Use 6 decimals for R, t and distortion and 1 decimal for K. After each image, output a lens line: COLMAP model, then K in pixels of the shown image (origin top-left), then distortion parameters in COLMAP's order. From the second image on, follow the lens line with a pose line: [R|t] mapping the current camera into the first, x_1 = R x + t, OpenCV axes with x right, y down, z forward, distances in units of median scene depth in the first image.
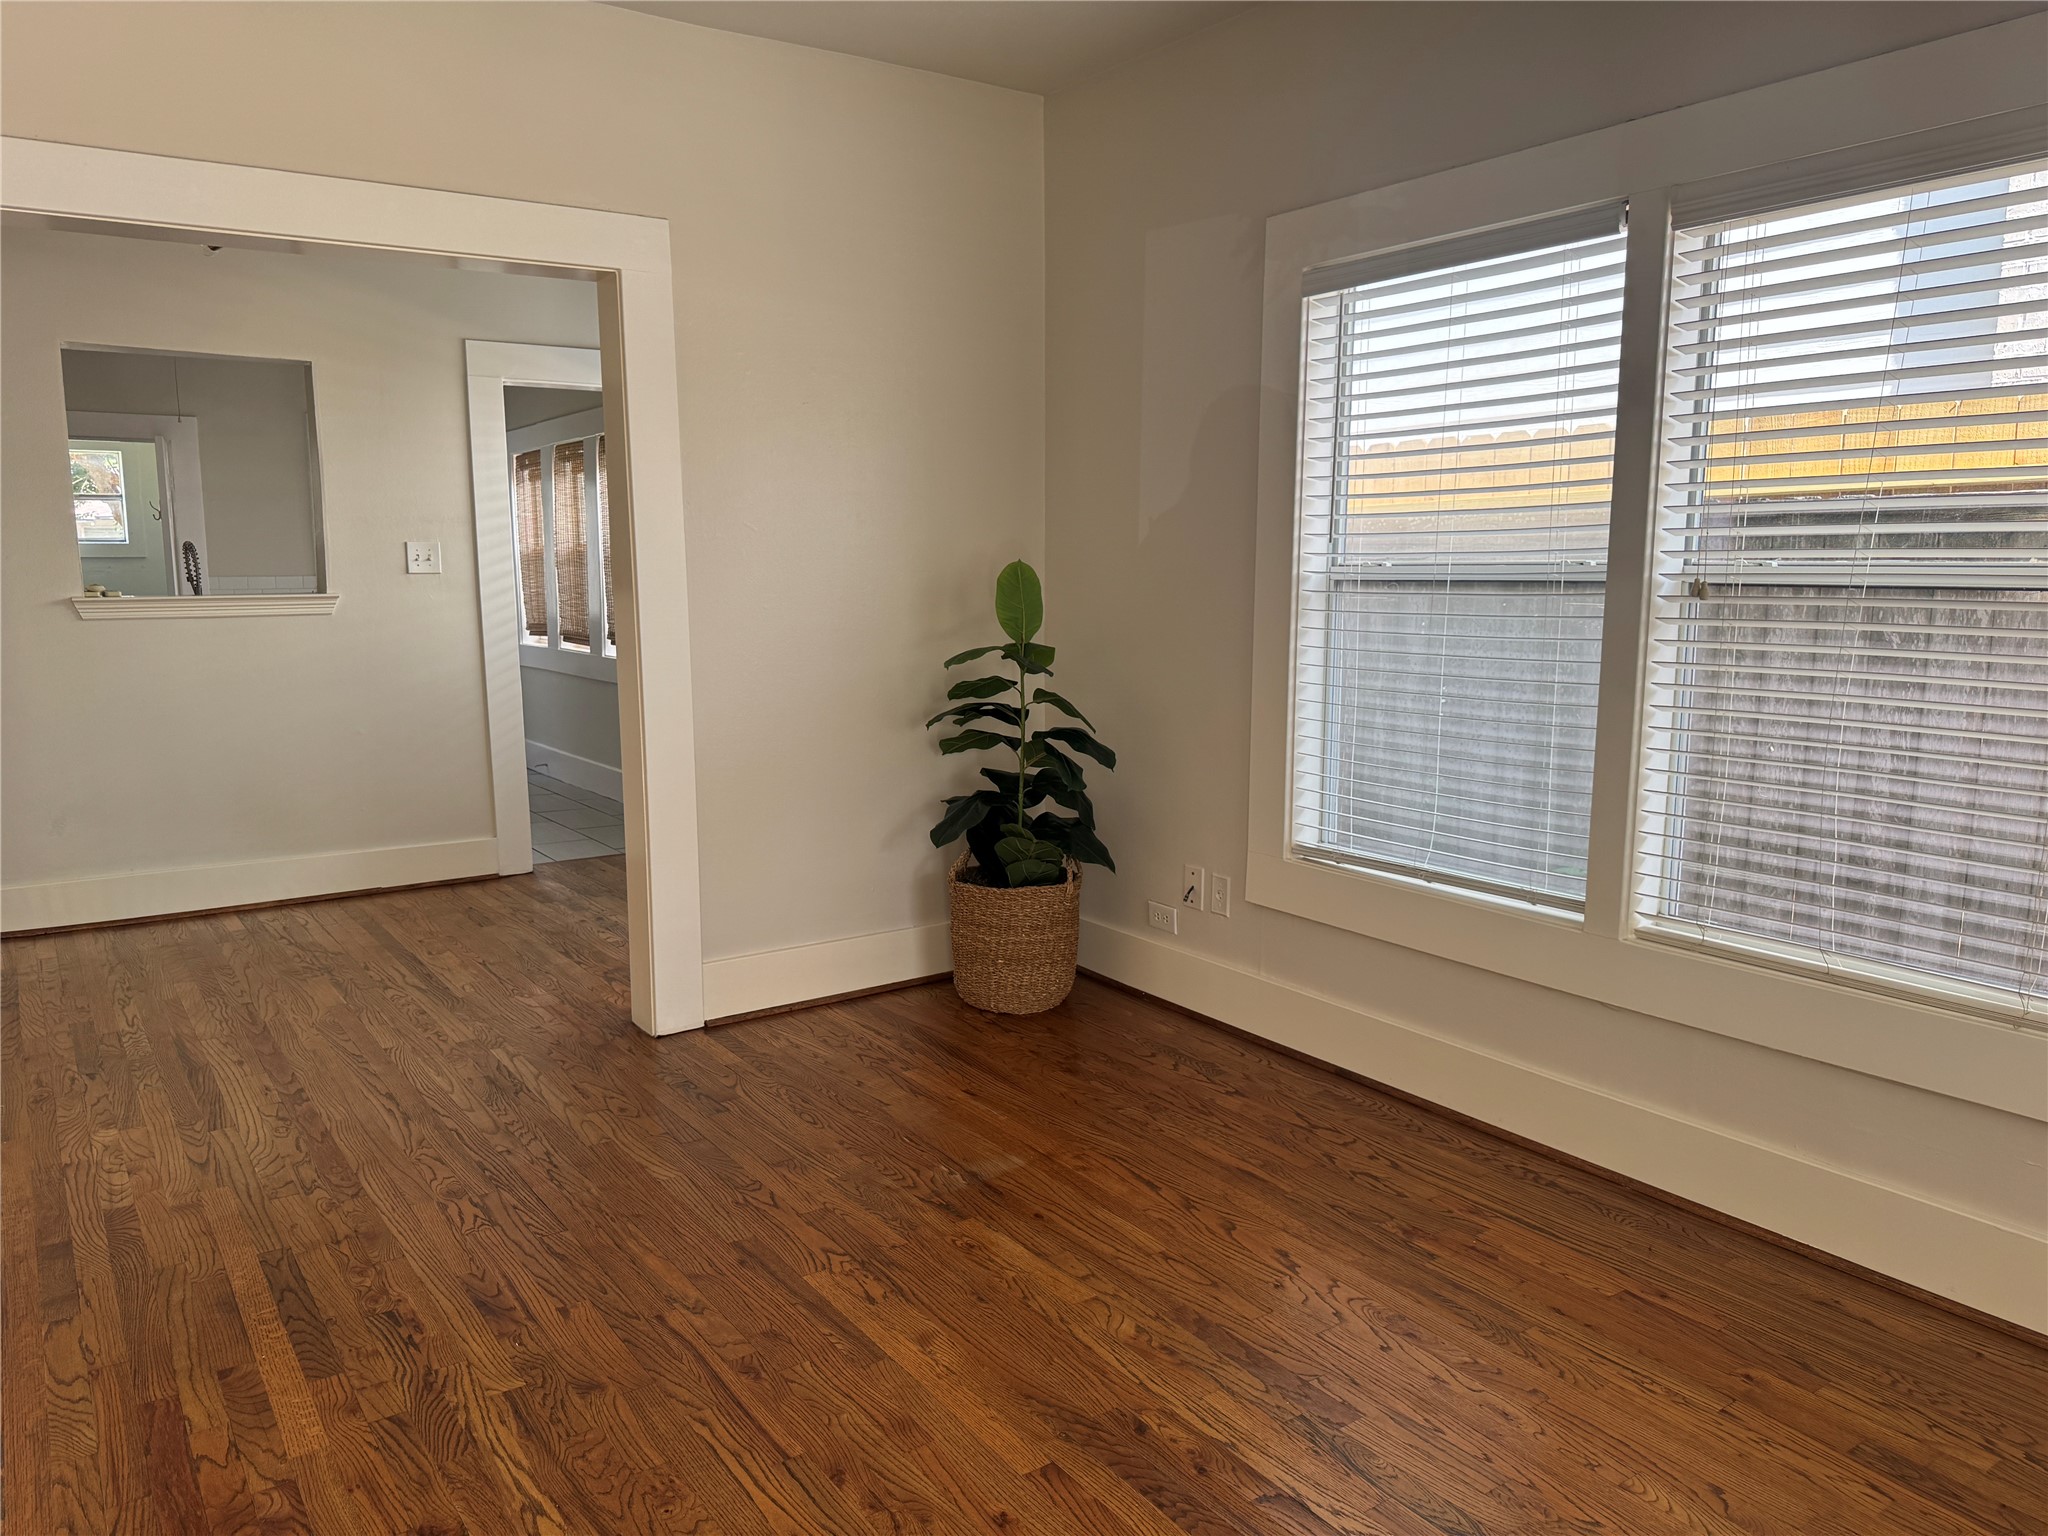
lens RADIAL K [[1451.3, 0, 1013.0], [0, 1451.3, 775.3], [0, 0, 1]] dist [0.037607, -0.041021]
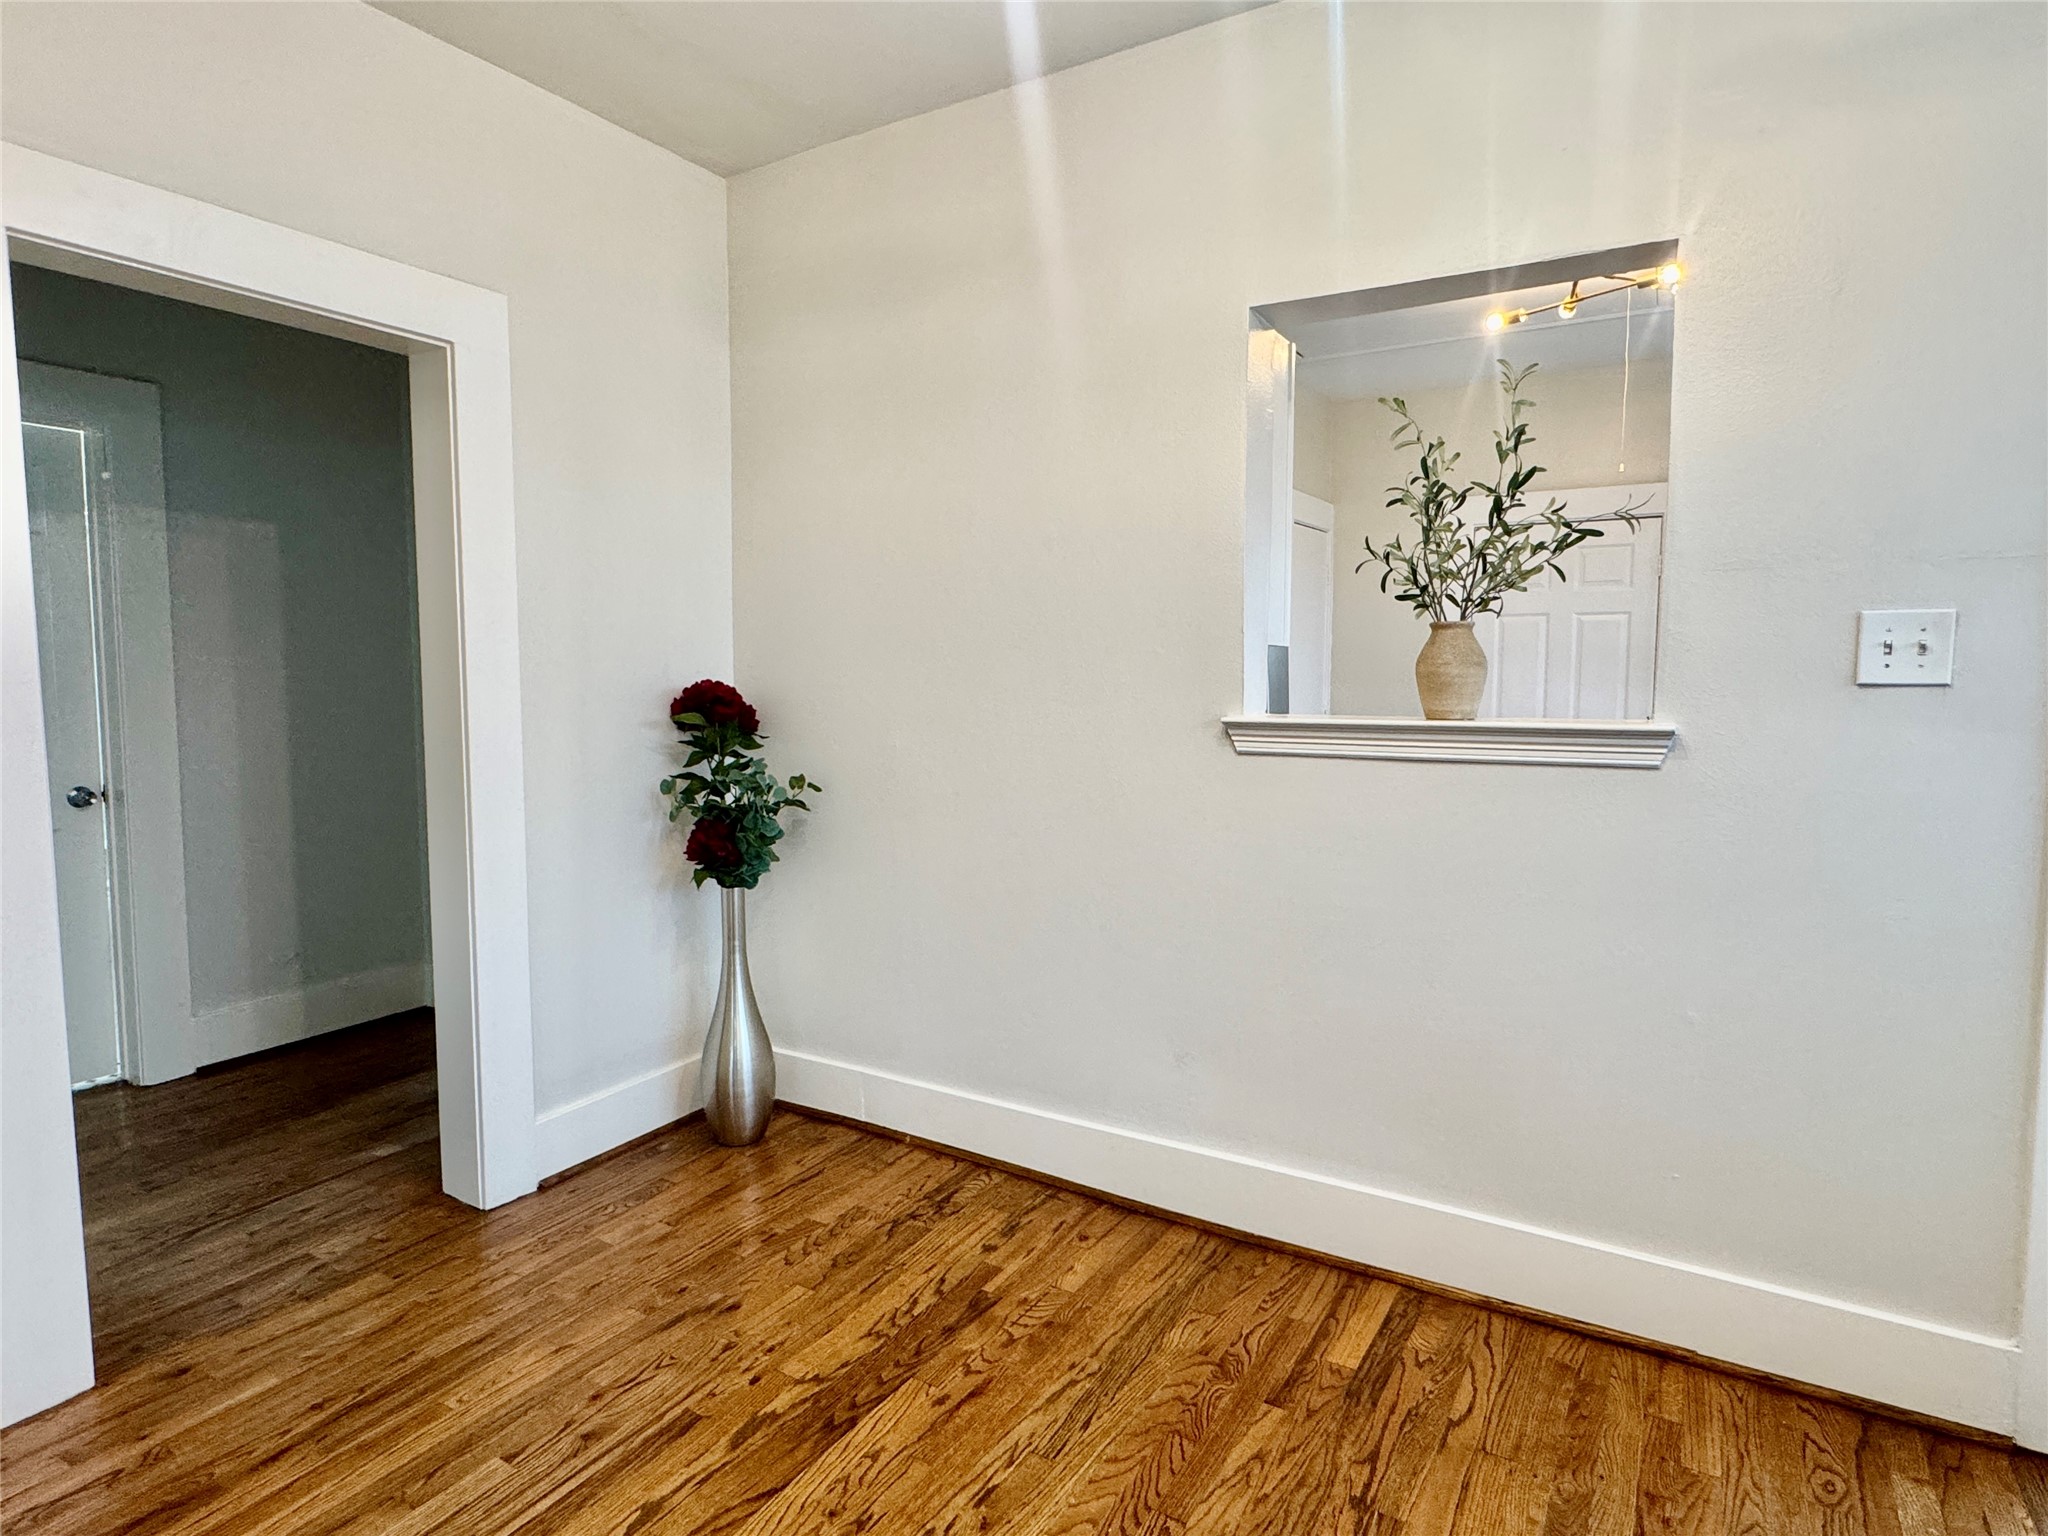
lens RADIAL K [[1136.9, 0, 1022.5], [0, 1136.9, 755.4], [0, 0, 1]] dist [-0.003206, 0.000010]
pose [[0.398664, 0.078306, -0.913748, -0.054016], [-0.132337, 0.990832, 0.027173, -0.024201], [0.907499, 0.110090, 0.405372, 0.169085]]
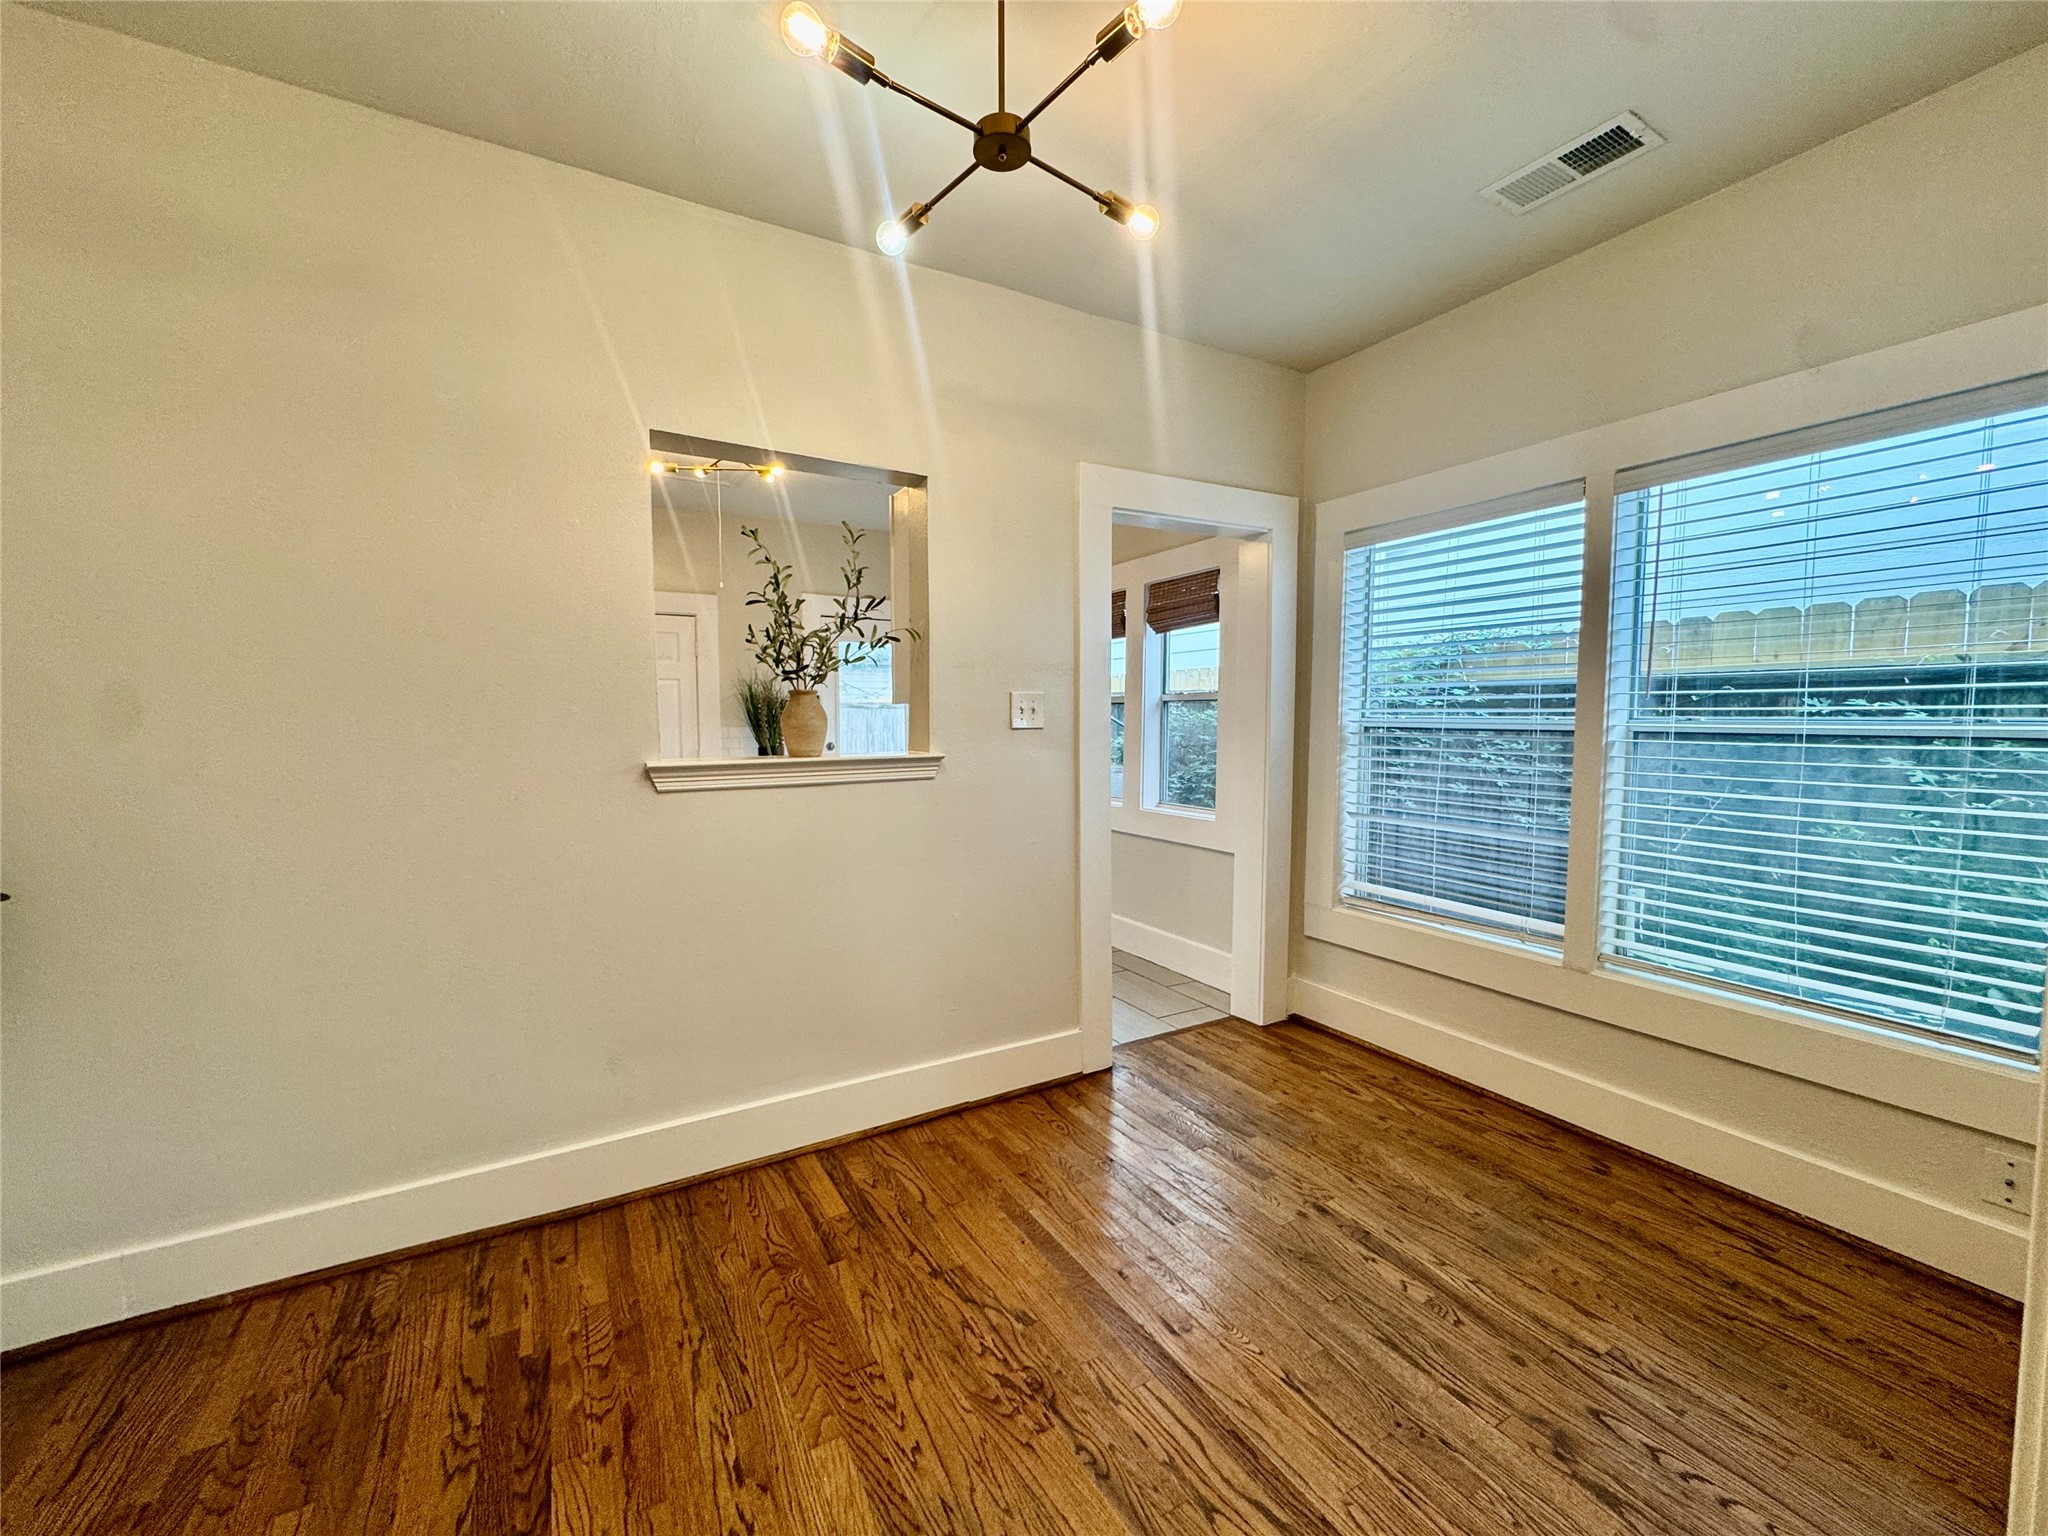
lens RADIAL K [[811.3, 0, 1024.0], [0, 811.3, 768.0], [0, 0, 1]] dist [-0.002935, -0.000171]
pose [[0.996834, 0.009433, -0.078943, -0.097198], [-0.015645, 0.996796, -0.078437, -0.020081], [0.077950, 0.079424, 0.993789, 0.139897]]
